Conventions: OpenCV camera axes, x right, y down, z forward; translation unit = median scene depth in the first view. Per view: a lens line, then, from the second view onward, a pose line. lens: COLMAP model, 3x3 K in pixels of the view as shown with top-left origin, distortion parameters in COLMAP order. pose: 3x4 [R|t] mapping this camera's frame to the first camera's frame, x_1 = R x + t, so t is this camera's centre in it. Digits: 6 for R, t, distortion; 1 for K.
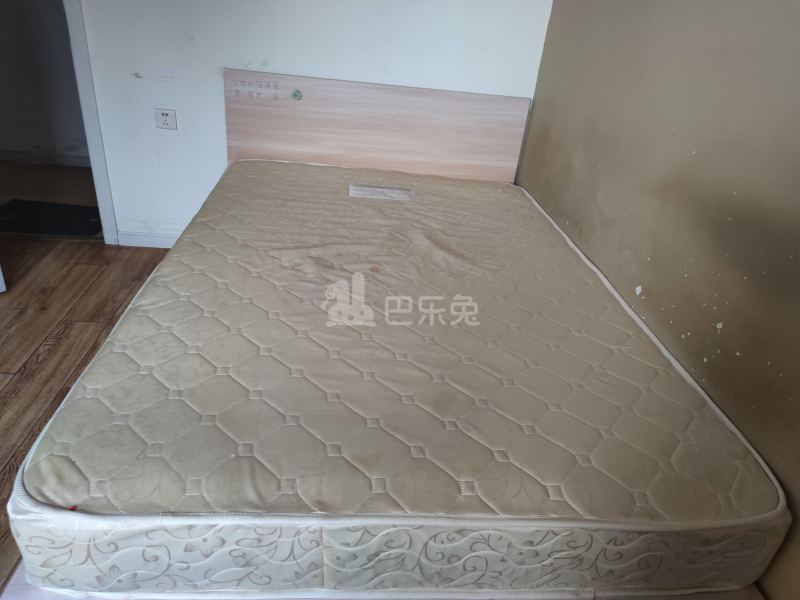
lens RADIAL K [[565.7, 0, 400.7], [0, 565.7, 306.1], [0, 0, 1]] dist [0.050440, -0.037014]
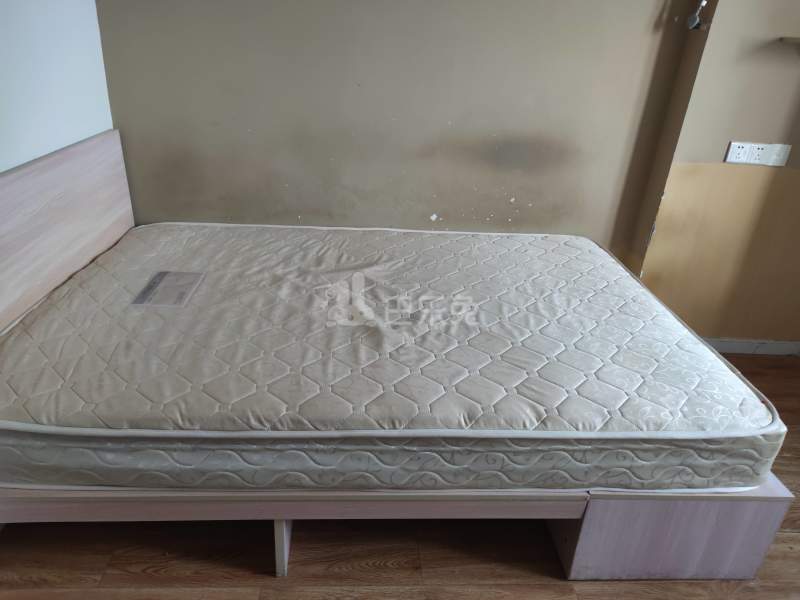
lens RADIAL K [[565.7, 0, 400.3], [0, 565.7, 299.0], [0, 0, 1]] dist [0.050440, -0.037014]
pose [[0.017268, -0.512244, 0.858666, -0.693810], [0.432067, 0.778293, 0.455608, -0.403745], [-0.901676, 0.363134, 0.234764, 0.540411]]
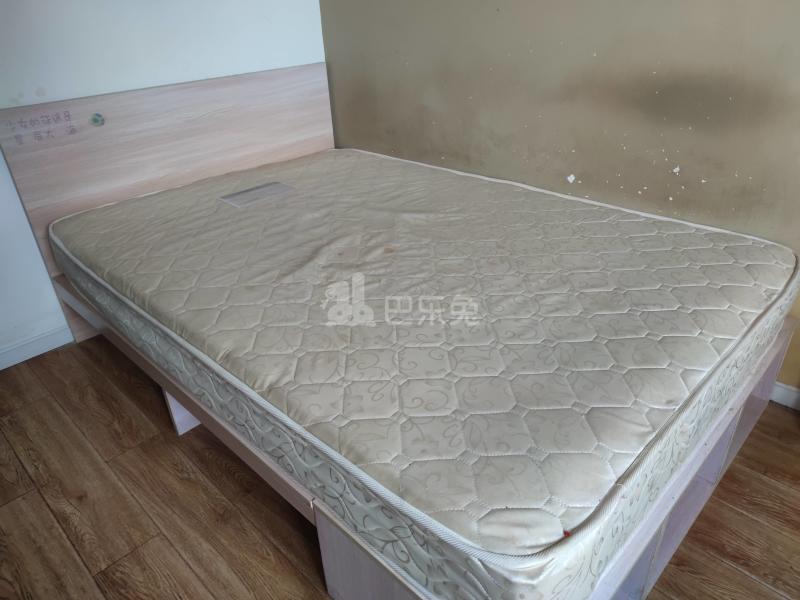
lens RADIAL K [[565.7, 0, 402.1], [0, 565.7, 306.2], [0, 0, 1]] dist [0.050440, -0.037014]
pose [[0.739480, -0.441921, 0.507815, -0.406590], [0.419088, 0.892556, 0.166463, -0.094081], [-0.526816, 0.089723, 0.845230, 0.118492]]
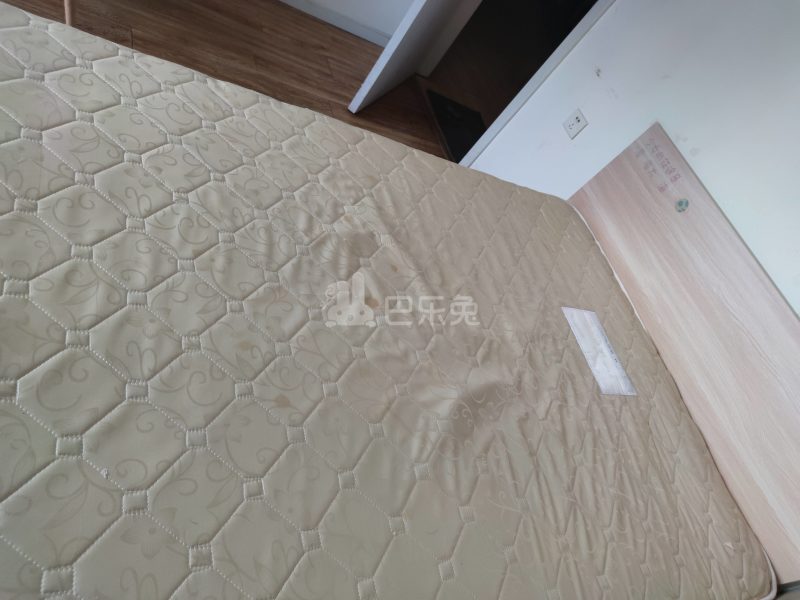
lens RADIAL K [[565.7, 0, 395.2], [0, 565.7, 301.2], [0, 0, 1]] dist [0.050440, -0.037014]
pose [[0.249622, 0.759642, -0.600527, 0.265655], [-0.853940, 0.465104, 0.233378, -0.178603], [0.456591, 0.454557, 0.764789, 0.346577]]
